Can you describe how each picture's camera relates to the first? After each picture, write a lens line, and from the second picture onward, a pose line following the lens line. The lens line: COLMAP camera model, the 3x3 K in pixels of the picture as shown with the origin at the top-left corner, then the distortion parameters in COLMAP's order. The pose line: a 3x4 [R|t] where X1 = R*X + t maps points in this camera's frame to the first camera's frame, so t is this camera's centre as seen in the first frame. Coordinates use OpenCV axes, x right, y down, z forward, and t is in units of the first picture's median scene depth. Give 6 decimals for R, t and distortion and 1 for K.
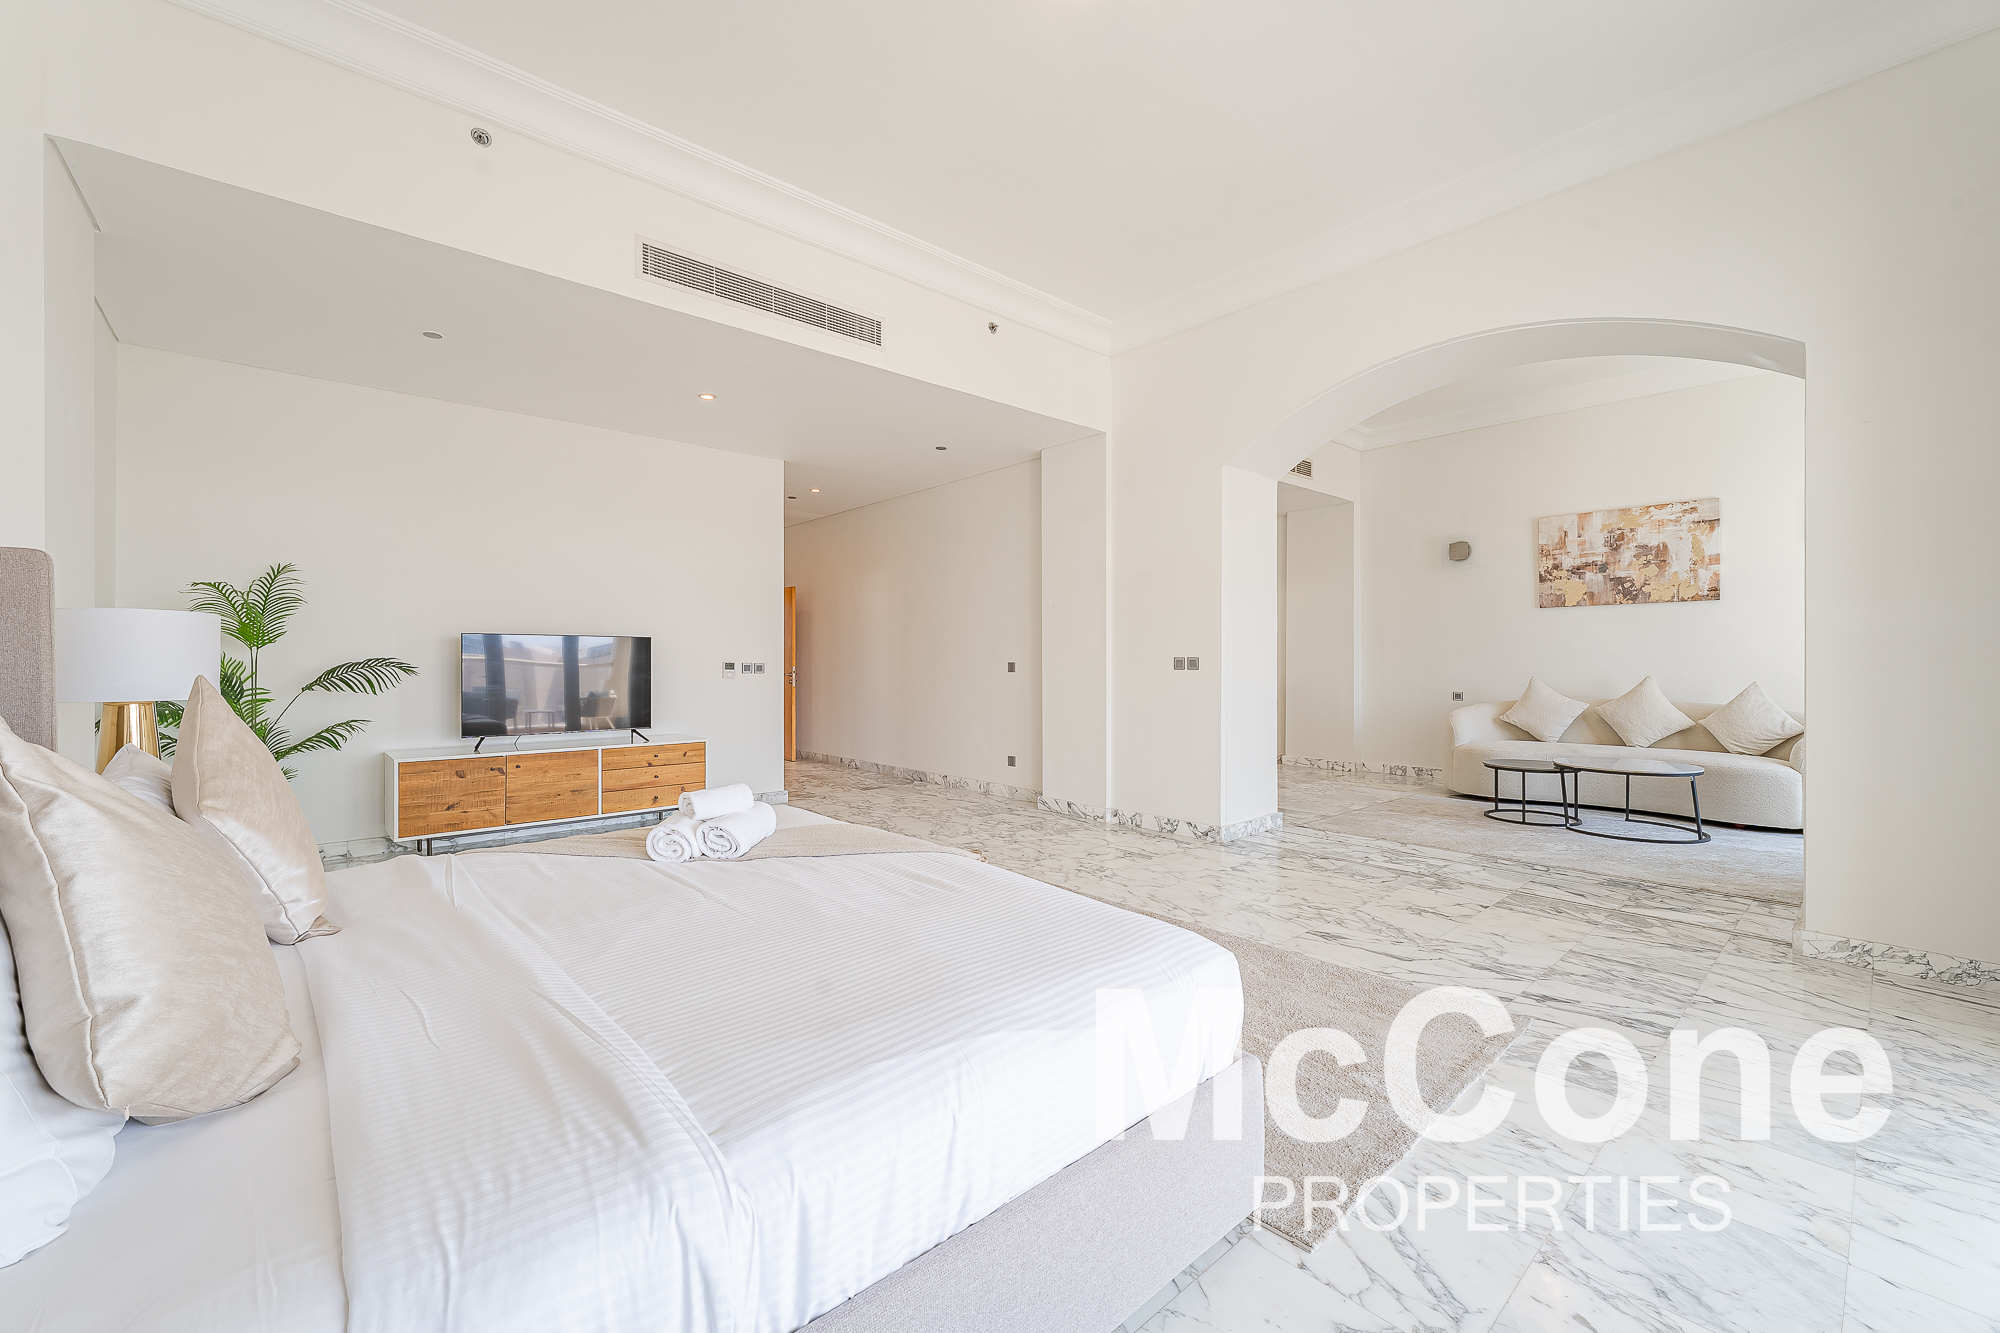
lens RADIAL K [[807.8, 0, 980.5], [0, 807.8, 667.0], [0, 0, 1]] dist [-0.000631, -0.000669]
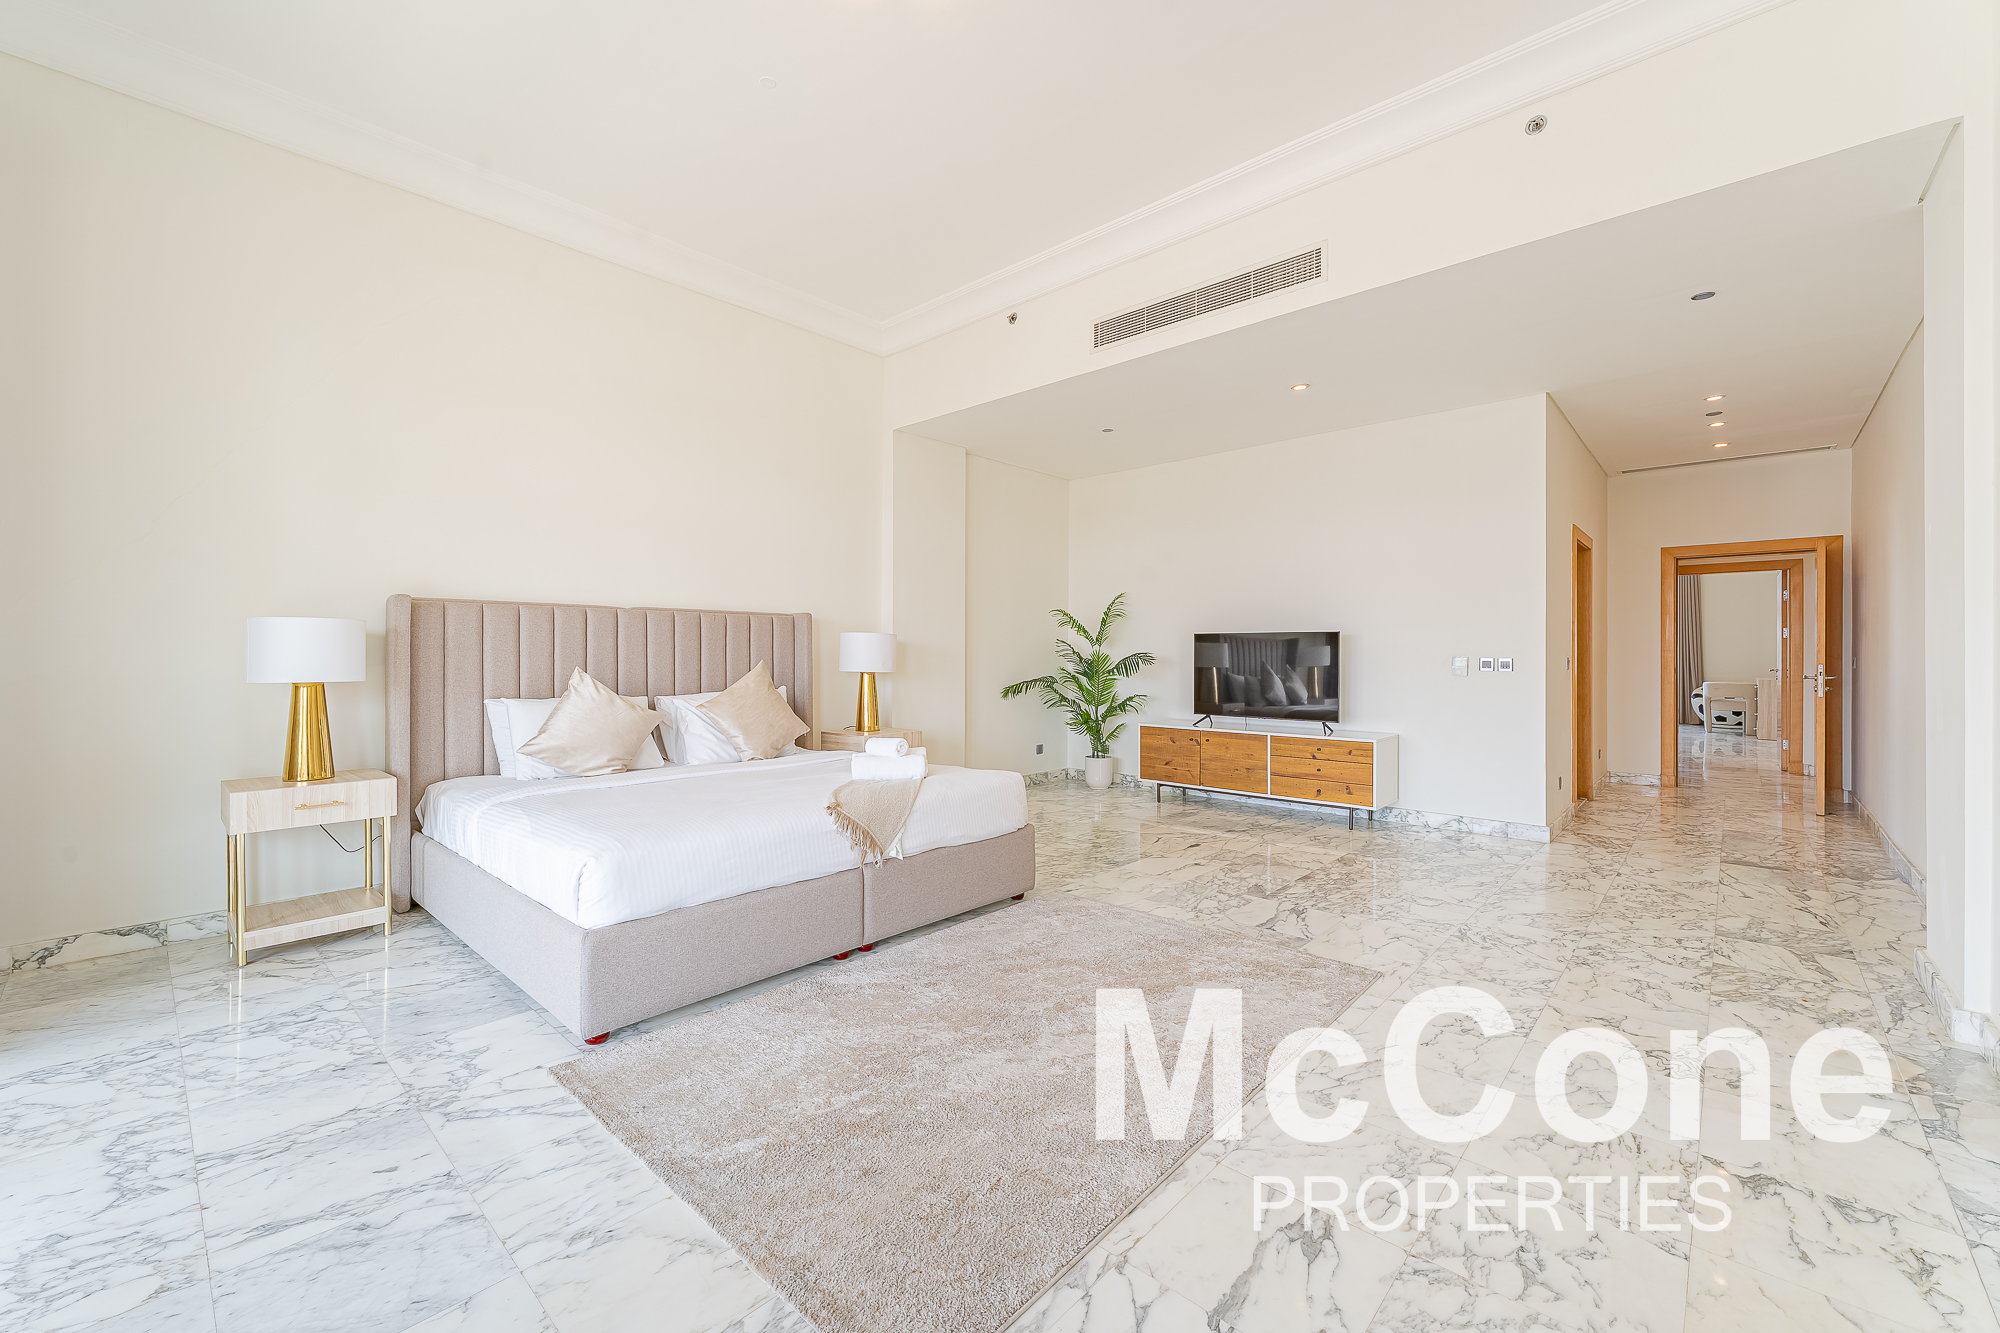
lens RADIAL K [[807.8, 0, 986.7], [0, 807.8, 664.2], [0, 0, 1]] dist [-0.000631, -0.000669]
pose [[0.096470, 0.014210, -0.995234, 0.695195], [-0.010075, 0.999861, 0.013299, -0.007391], [0.995285, 0.008744, 0.096600, 0.598736]]
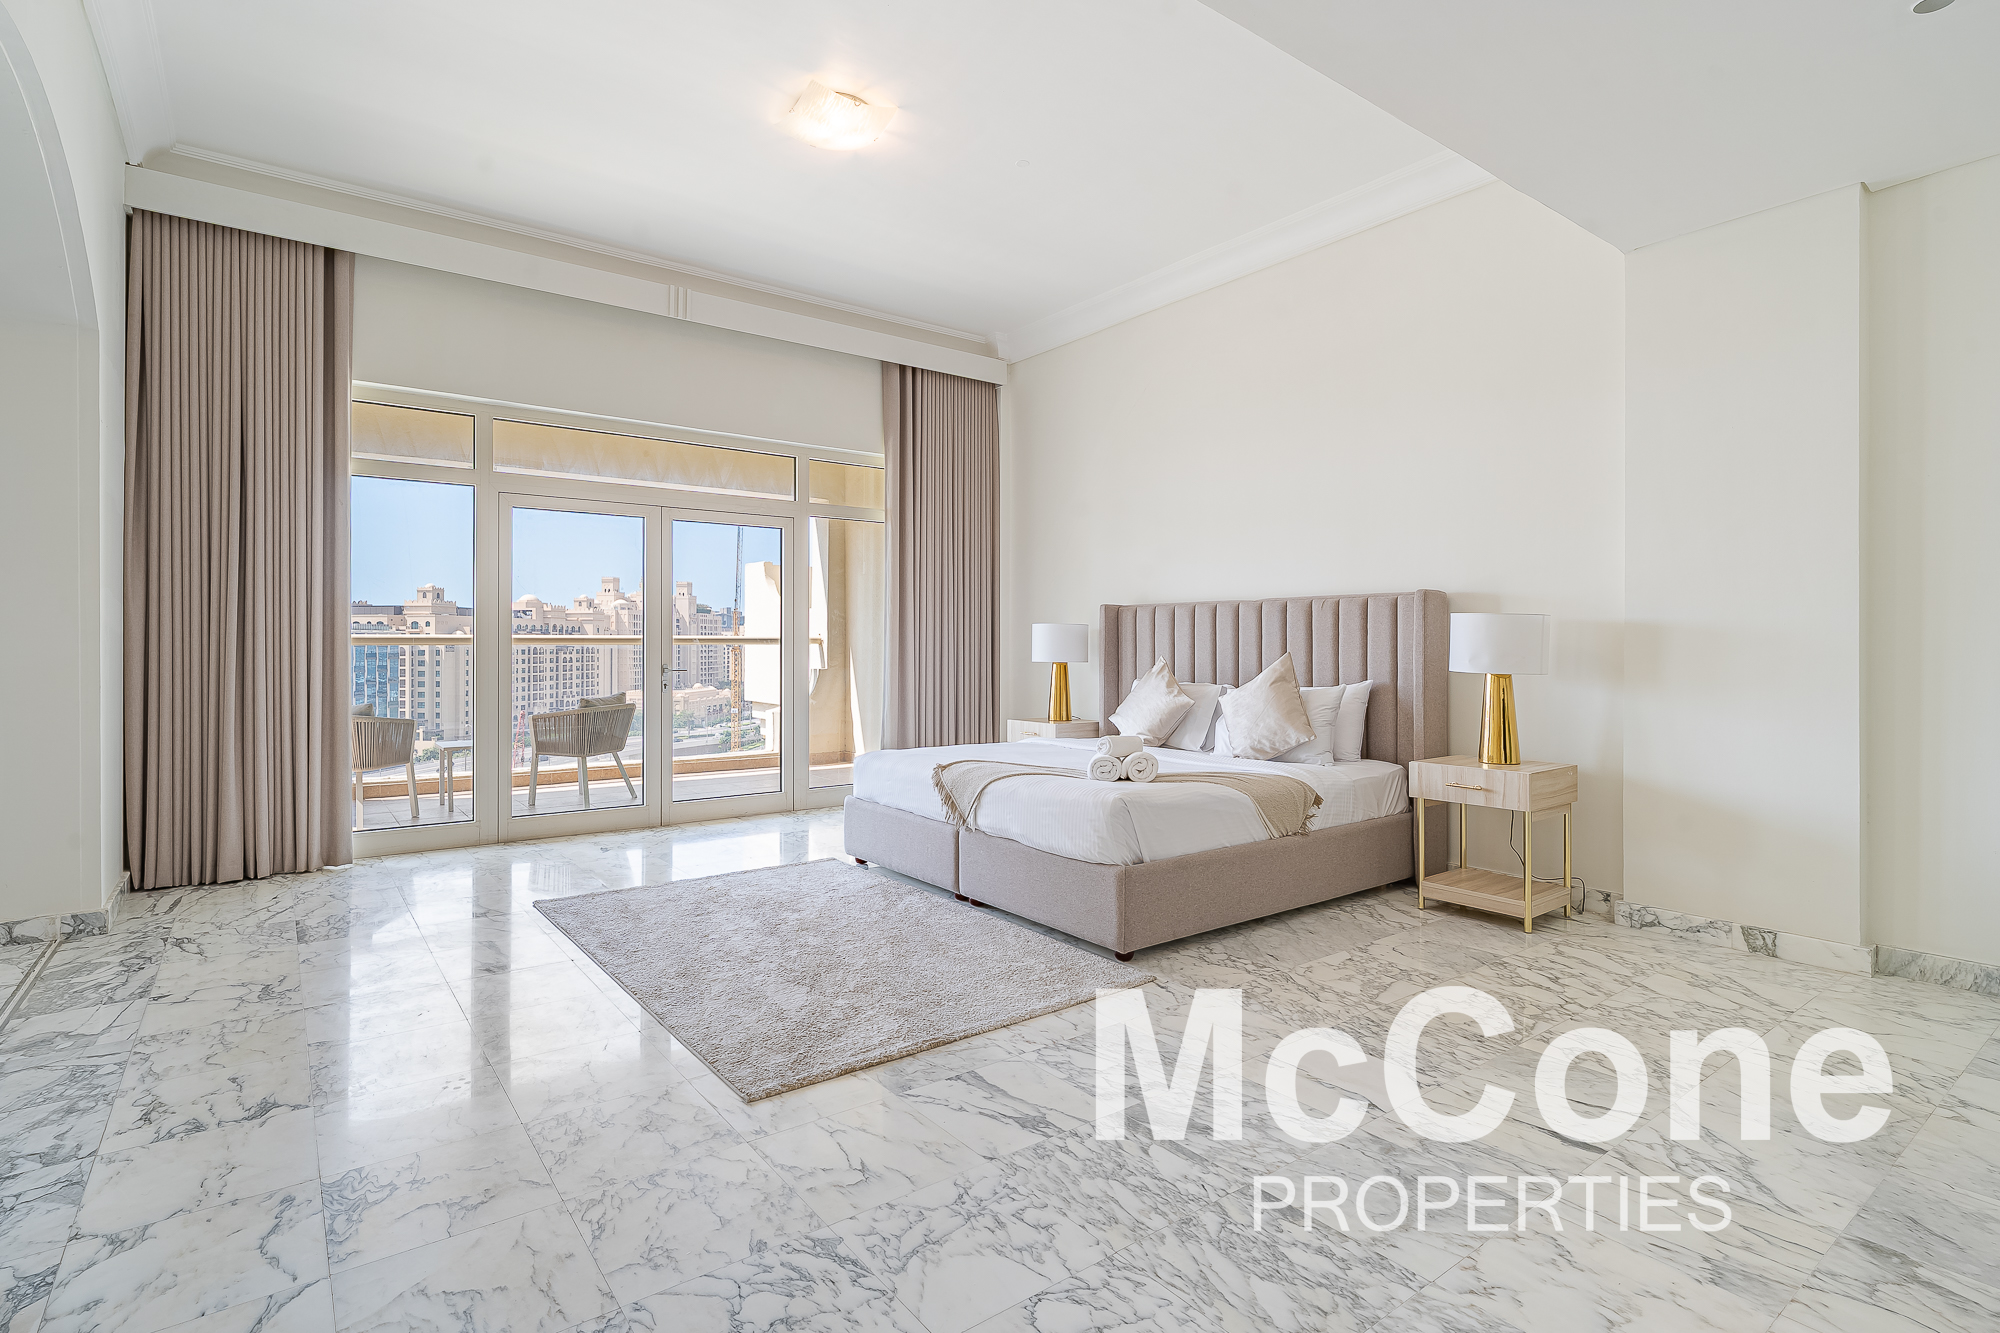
lens RADIAL K [[978.4, 0, 994.0], [0, 978.4, 649.1], [0, 0, 1]] dist [0.004832, 0.000338]
pose [[-0.996251, 0.001762, 0.086488, -0.158882], [0.002777, 0.999929, 0.011621, -0.012690], [-0.086461, 0.011817, -0.996185, 1.576629]]
